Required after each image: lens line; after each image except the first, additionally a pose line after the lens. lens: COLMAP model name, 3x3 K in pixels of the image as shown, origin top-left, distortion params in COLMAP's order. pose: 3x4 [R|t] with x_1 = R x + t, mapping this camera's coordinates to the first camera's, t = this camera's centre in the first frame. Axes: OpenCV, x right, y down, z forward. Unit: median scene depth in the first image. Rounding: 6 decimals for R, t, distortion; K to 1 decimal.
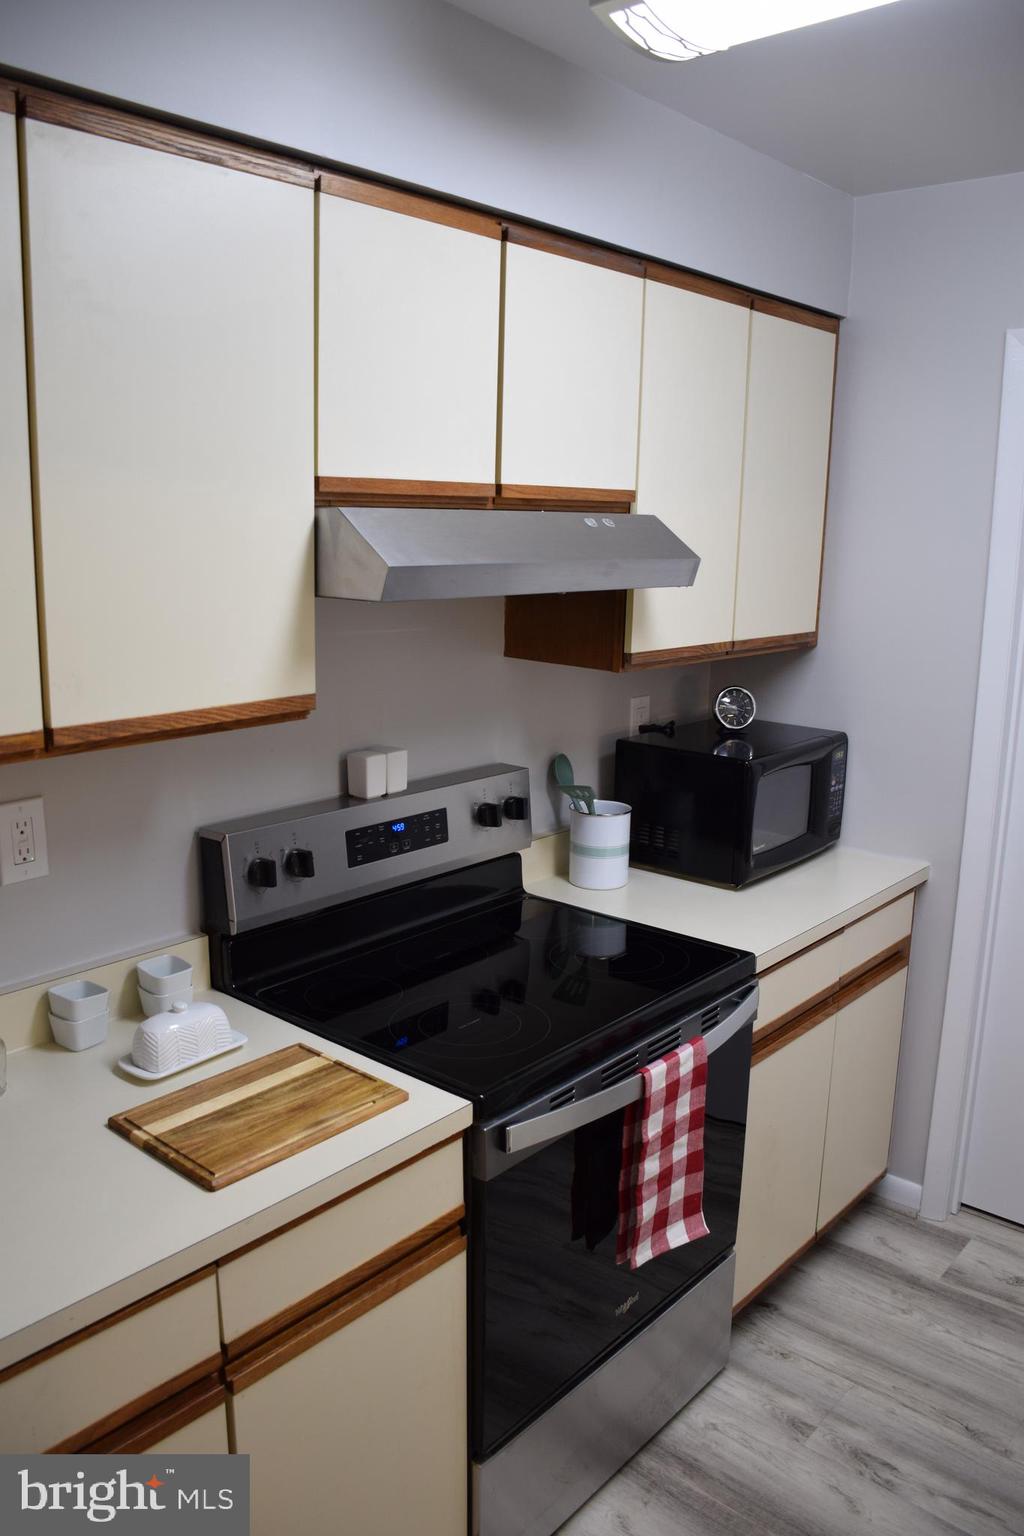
lens RADIAL K [[1201.8, 0, 516.0], [0, 1201.8, 773.3], [0, 0, 1]] dist [-0.150303, 0.098844]
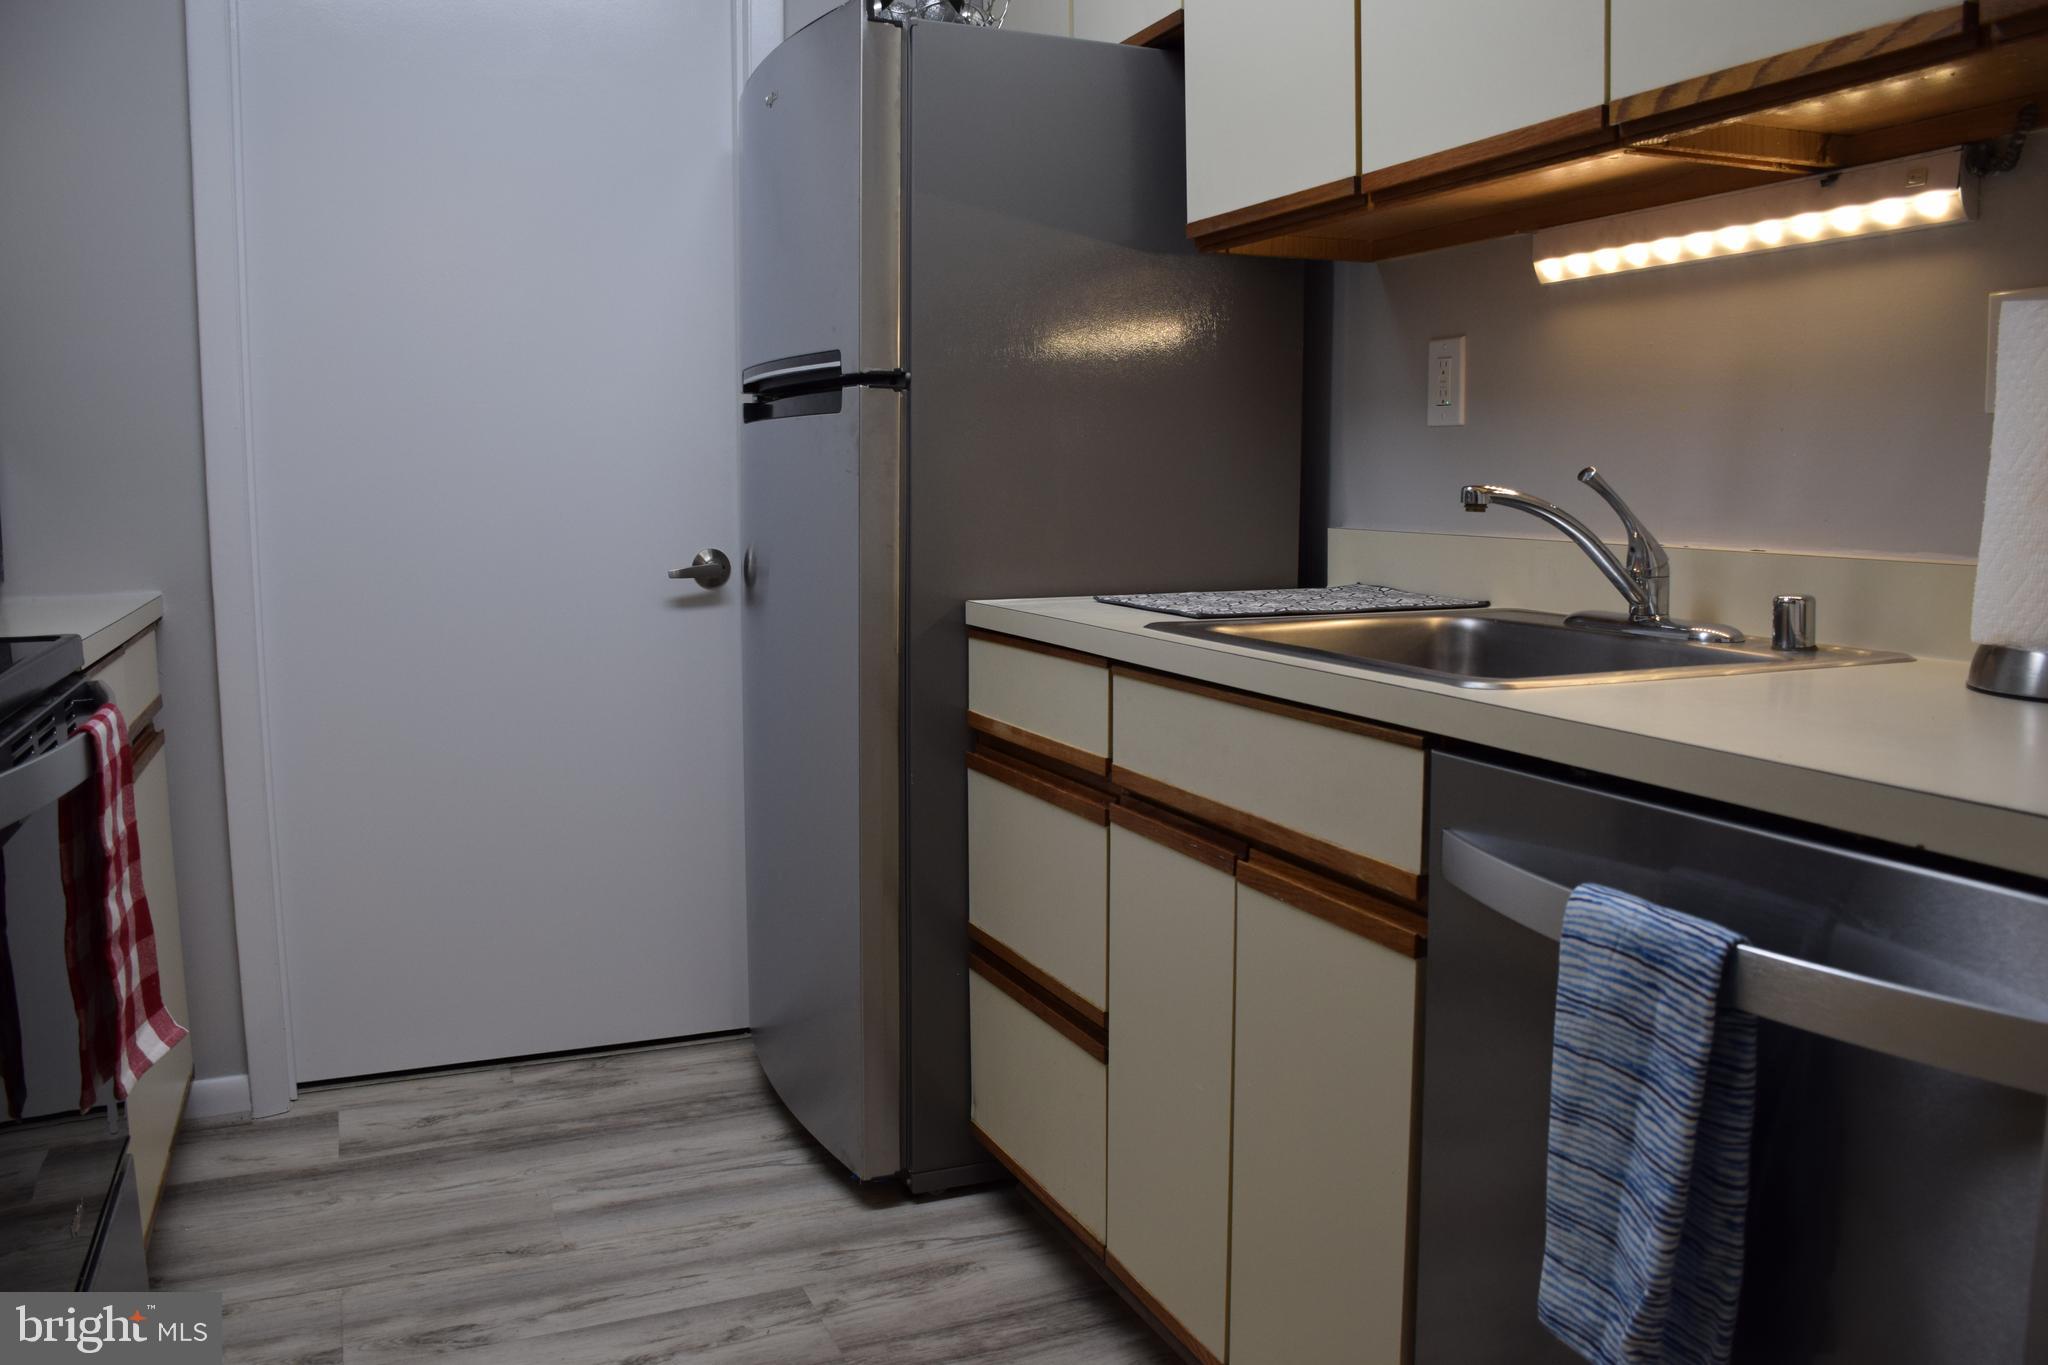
lens RADIAL K [[1602.4, 0, 1020.1], [0, 1602.4, 675.5], [0, 0, 1]] dist [-0.150303, 0.098844]
pose [[0.438851, -0.130479, 0.889036, -0.296799], [0.200946, 0.978594, 0.044431, 0.232654], [-0.875803, 0.159150, 0.455676, 0.200929]]
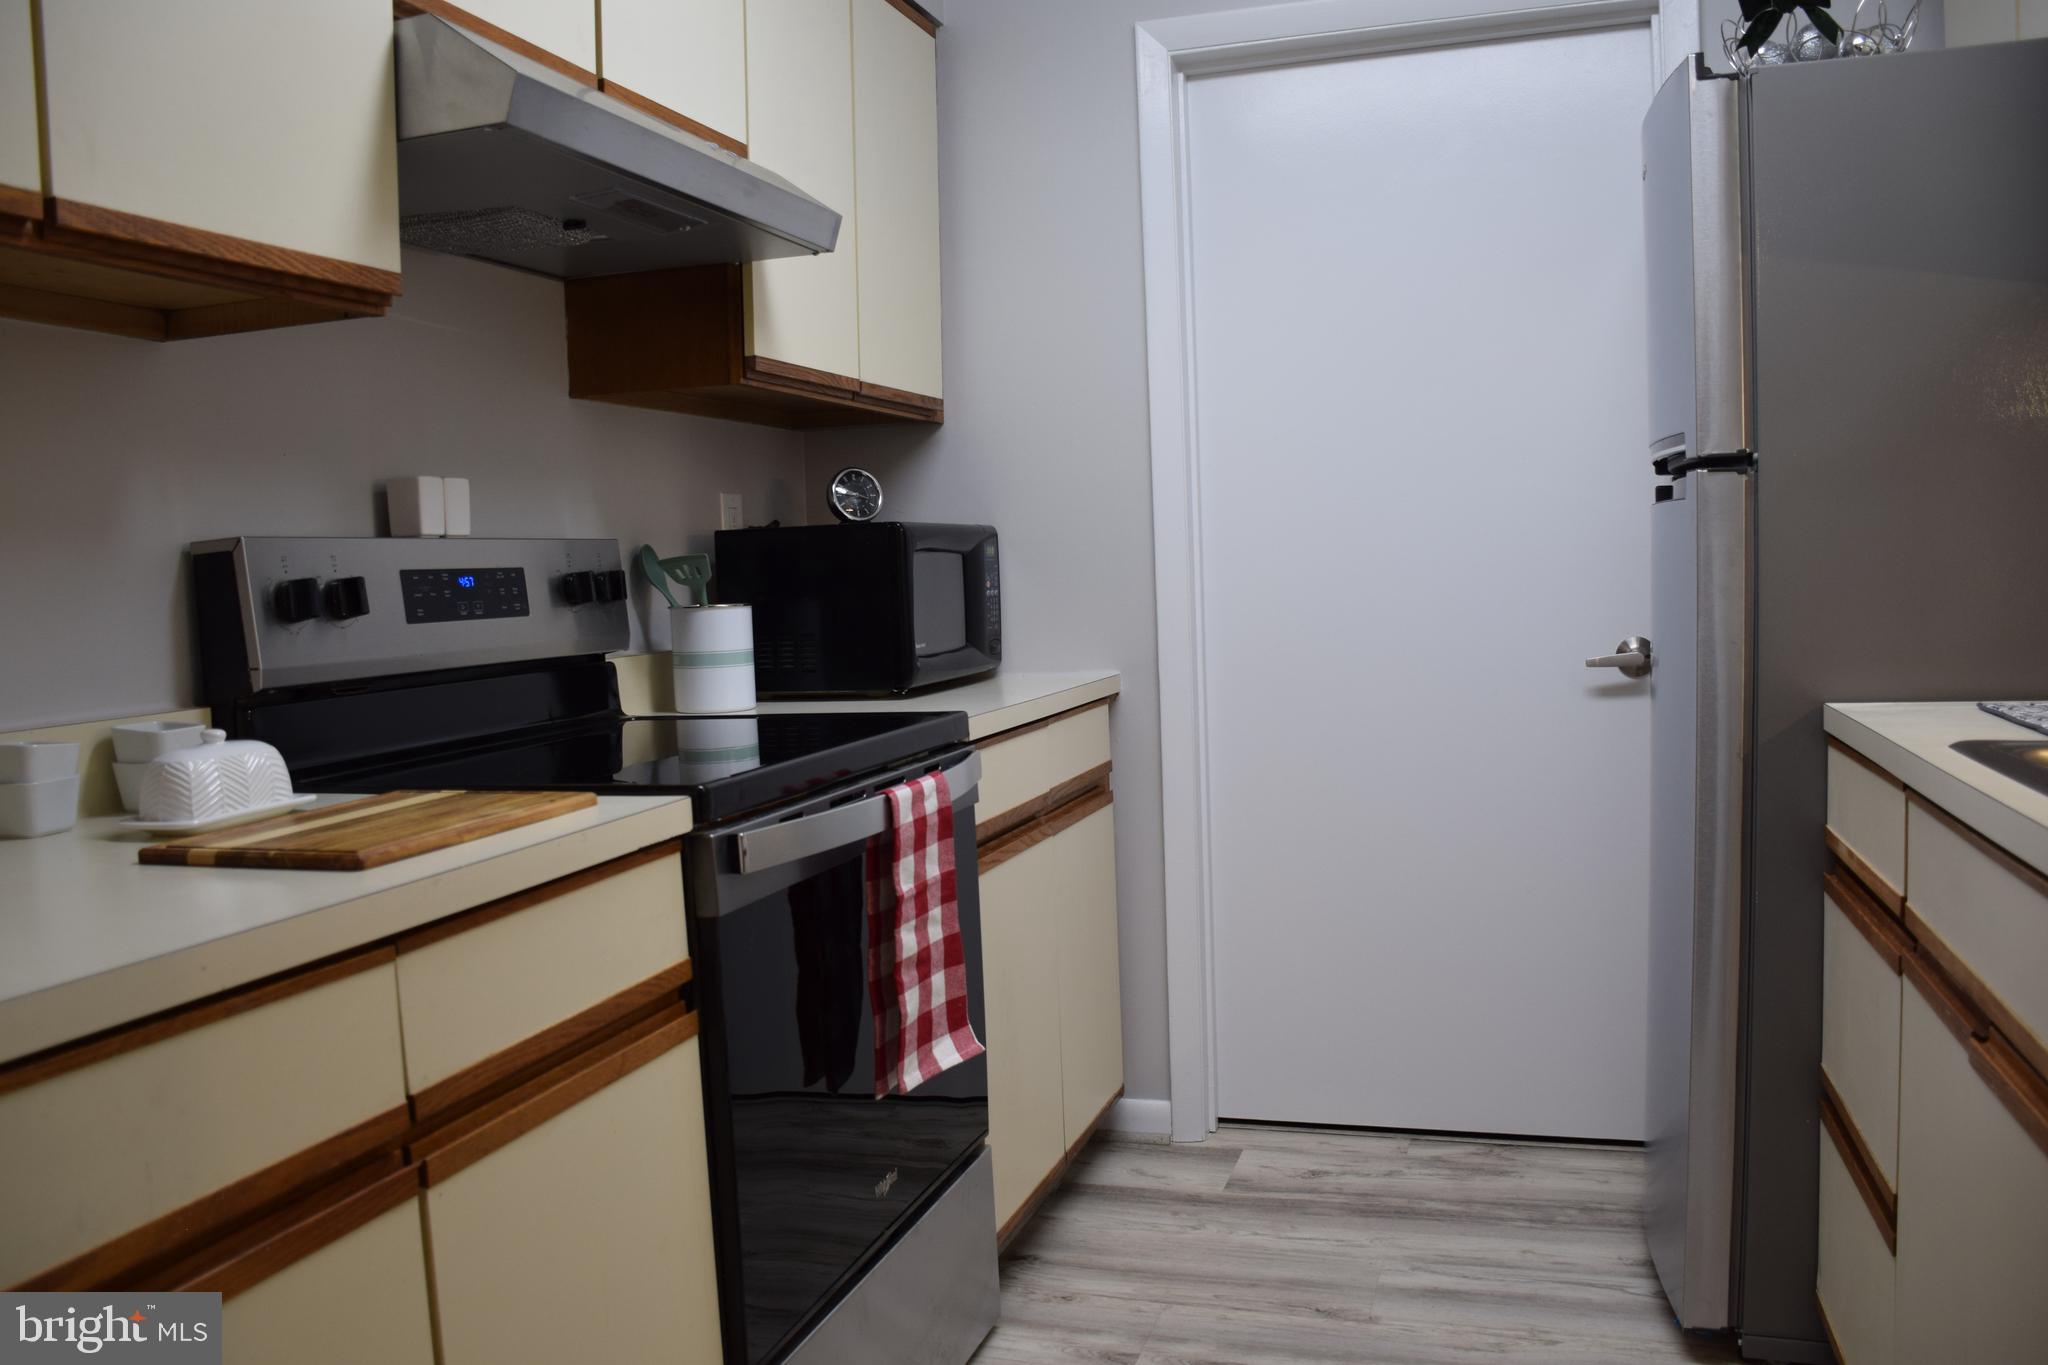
lens RADIAL K [[1602.4, 0, 1017.1], [0, 1602.4, 678.3], [0, 0, 1]] dist [-0.150303, 0.098844]
pose [[0.922570, -0.078717, 0.377714, -0.152789], [0.133879, 0.983454, -0.122043, 0.256428], [-0.361858, 0.163161, 0.917844, 0.043479]]
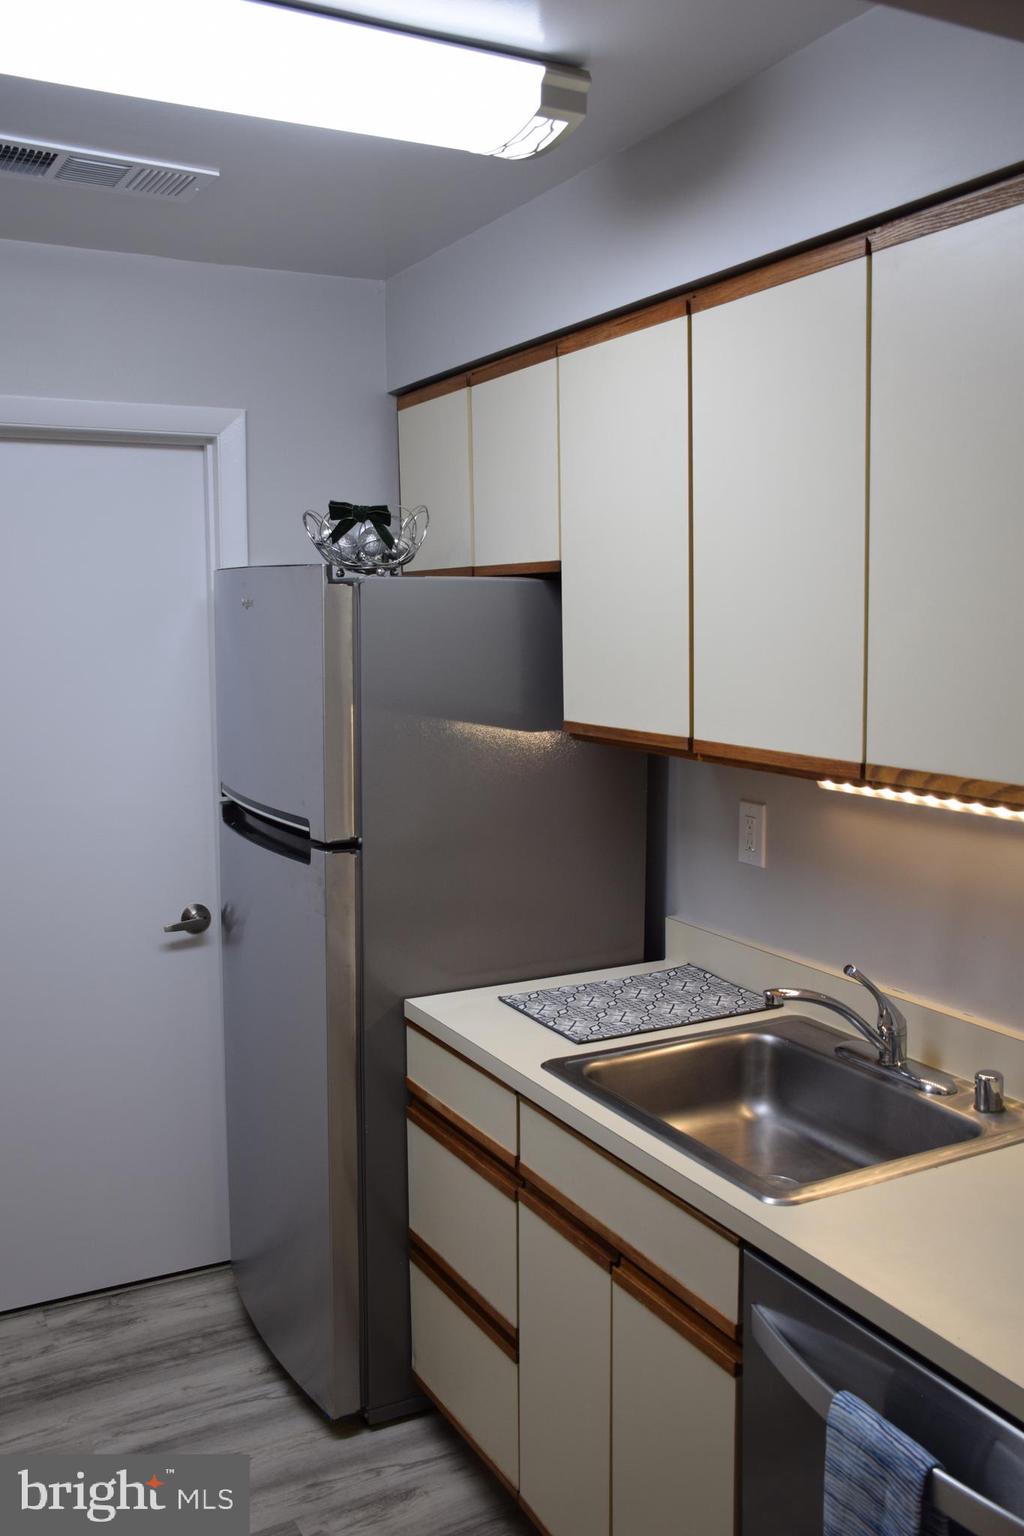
lens RADIAL K [[1344.7, 0, 520.4], [0, 1344.7, 766.2], [0, 0, 1]] dist [-0.103532, 0.104812]
pose [[0.352507, -0.131006, 0.926594, -0.414642], [0.208264, 0.976303, 0.058803, -0.021458], [-0.912340, 0.172248, 0.371437, 0.129454]]
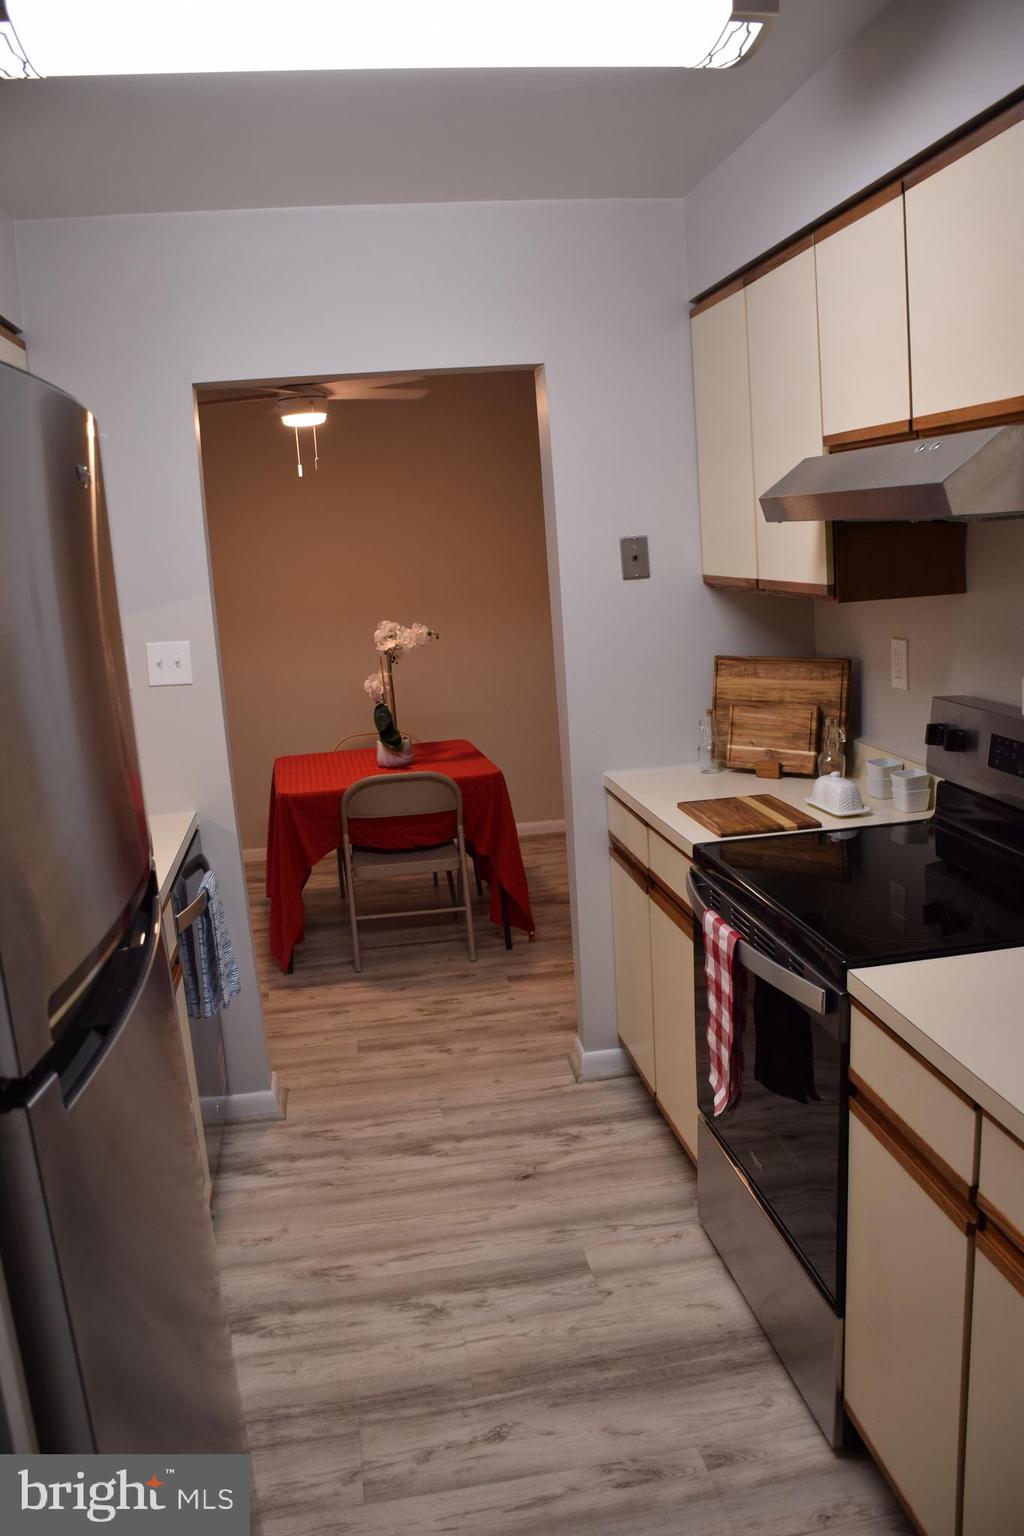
lens RADIAL K [[1201.8, 0, 504.0], [0, 1201.8, 766.5], [0, 0, 1]] dist [-0.150303, 0.098844]
pose [[-0.646809, 0.169298, -0.743623, 0.935303], [-0.110082, 0.944114, 0.310693, -0.206380], [0.754665, 0.282819, -0.592025, 1.254767]]
